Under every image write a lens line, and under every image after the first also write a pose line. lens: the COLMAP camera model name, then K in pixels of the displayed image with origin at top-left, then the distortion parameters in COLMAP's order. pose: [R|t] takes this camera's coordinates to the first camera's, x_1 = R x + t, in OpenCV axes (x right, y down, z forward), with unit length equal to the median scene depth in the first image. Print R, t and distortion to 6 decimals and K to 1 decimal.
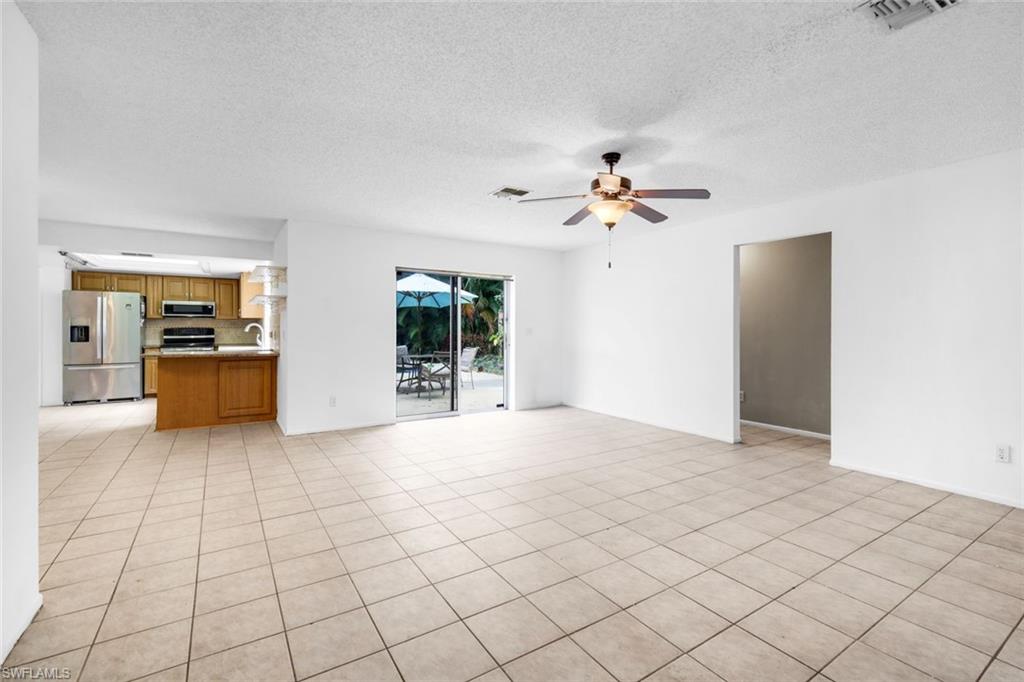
lens RADIAL K [[457.4, 0, 515.6], [0, 457.4, 330.7], [0, 0, 1]] dist [0.003968, 0.000665]
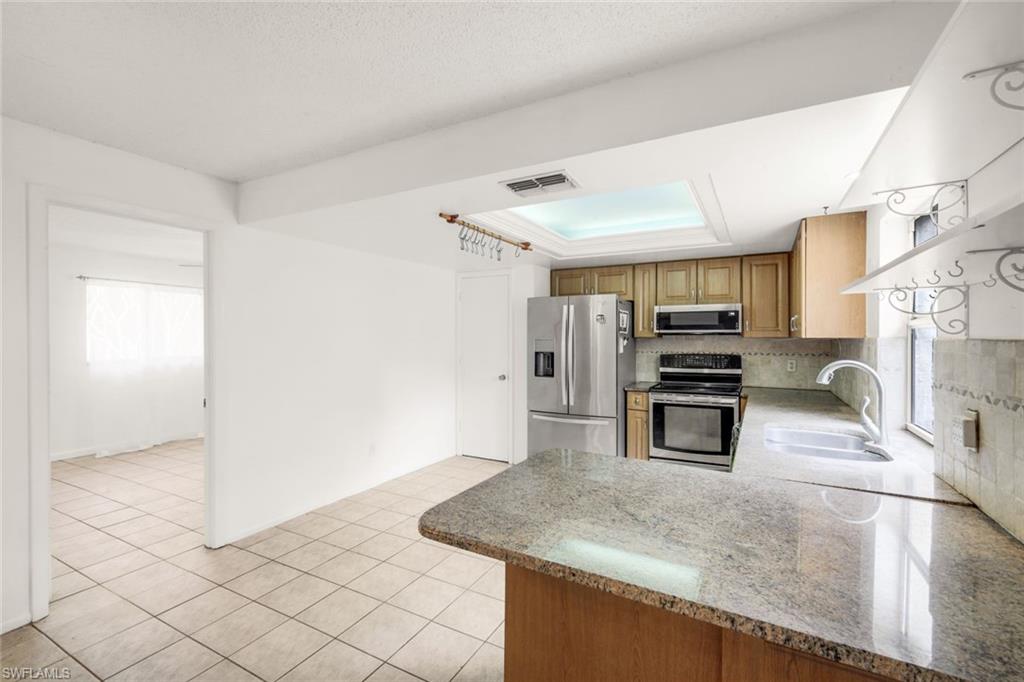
lens RADIAL K [[457.4, 0, 513.1], [0, 457.4, 336.8], [0, 0, 1]] dist [0.003968, 0.000665]
pose [[0.478495, -0.000269, -0.878090, -0.359790], [-0.004044, 0.999989, -0.002510, -0.025957], [0.878081, 0.004752, 0.478489, 0.578007]]
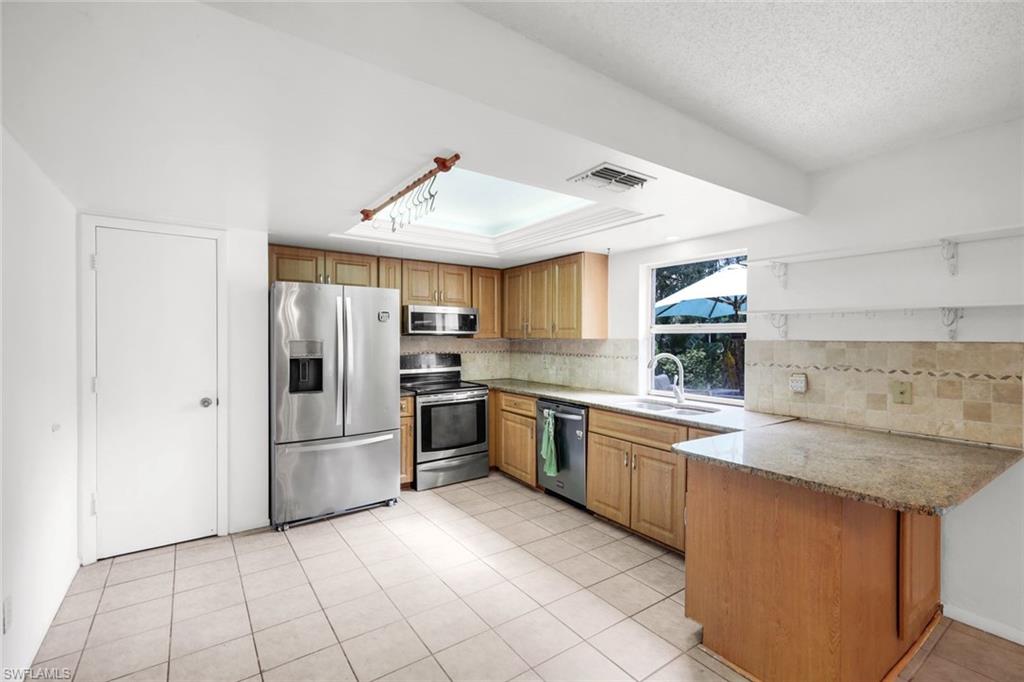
lens RADIAL K [[457.4, 0, 512.1], [0, 457.4, 335.9], [0, 0, 1]] dist [0.003968, 0.000665]
pose [[0.998551, 0.003715, 0.053683, -0.674372], [-0.003281, 0.999961, -0.008180, -0.025860], [-0.053712, 0.007992, 0.998525, 0.461673]]
